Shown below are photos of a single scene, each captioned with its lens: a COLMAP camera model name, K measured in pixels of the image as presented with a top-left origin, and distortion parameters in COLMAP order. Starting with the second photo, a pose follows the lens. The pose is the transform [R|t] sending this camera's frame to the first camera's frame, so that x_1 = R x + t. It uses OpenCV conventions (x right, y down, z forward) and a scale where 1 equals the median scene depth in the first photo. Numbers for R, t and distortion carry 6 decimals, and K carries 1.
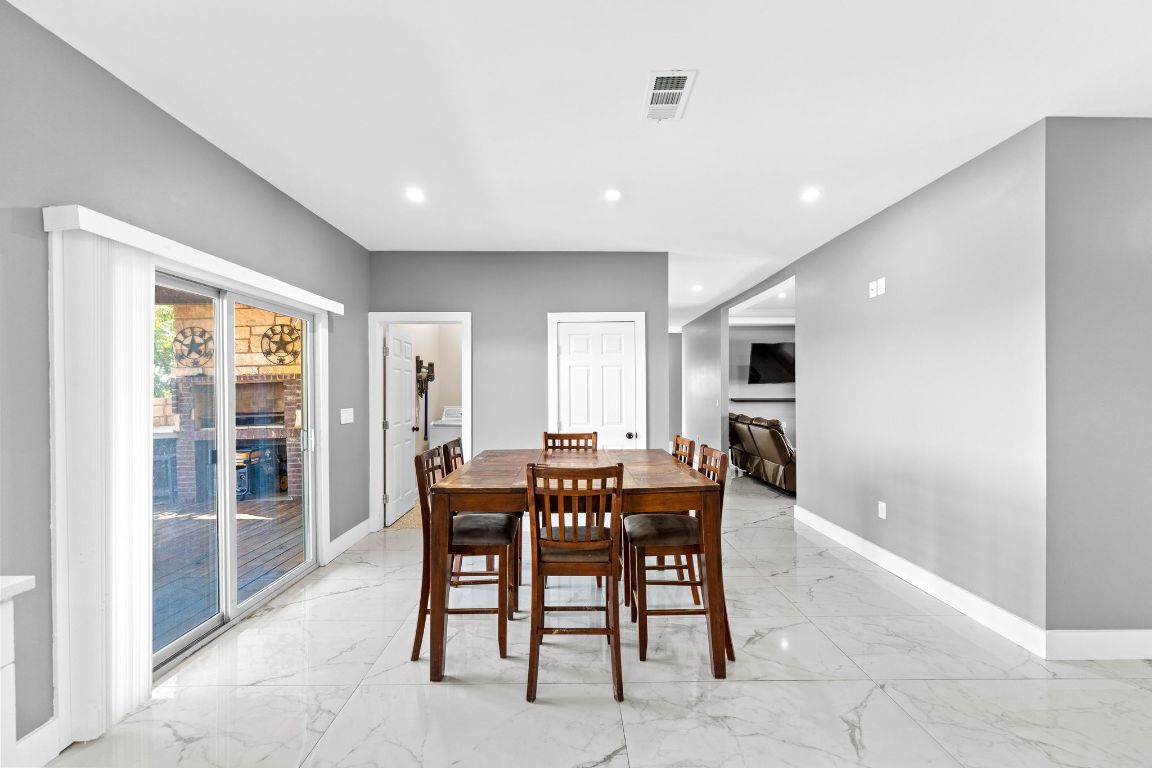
lens RADIAL K [[456.5, 0, 576.1], [0, 456.5, 390.3], [0, 0, 1]] dist [0.002385, -0.000025]
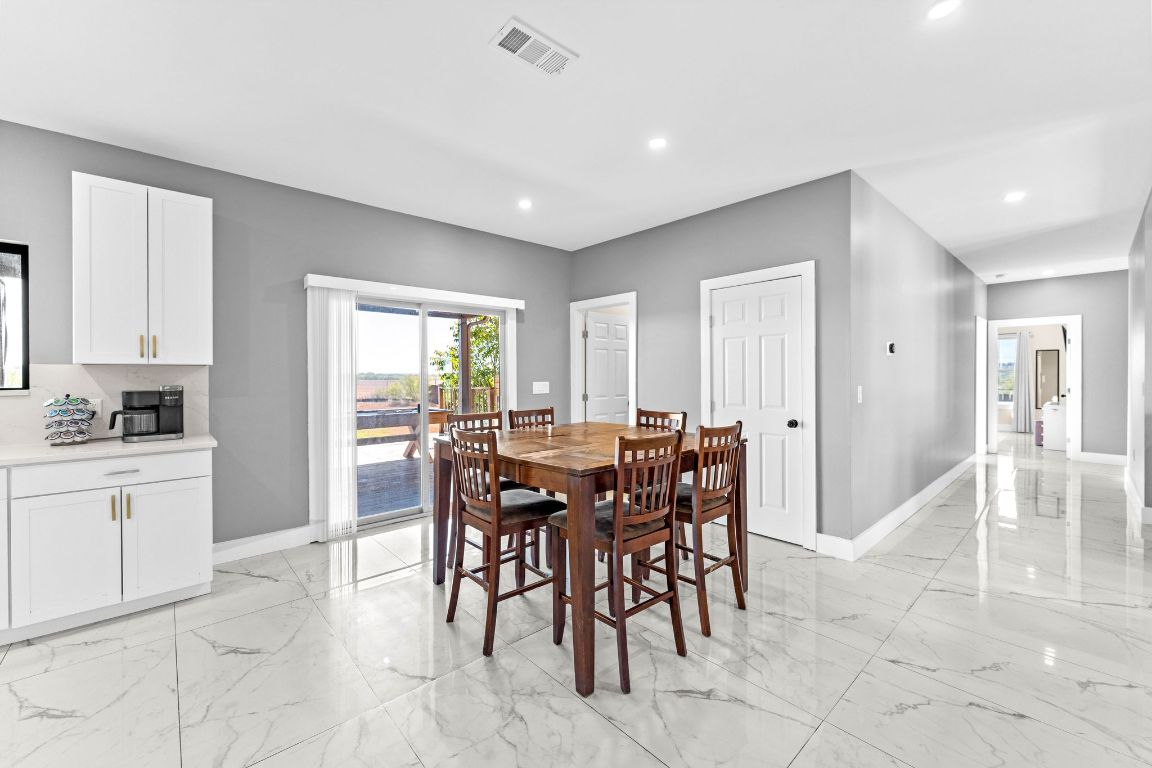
lens RADIAL K [[461.6, 0, 575.8], [0, 461.6, 376.3], [0, 0, 1]] dist [0.000404, -0.000335]
pose [[0.658320, 0.006672, -0.752709, 0.465199], [0.001087, 0.999951, 0.009815, 0.010928], [0.752738, -0.007279, 0.658281, 0.205967]]
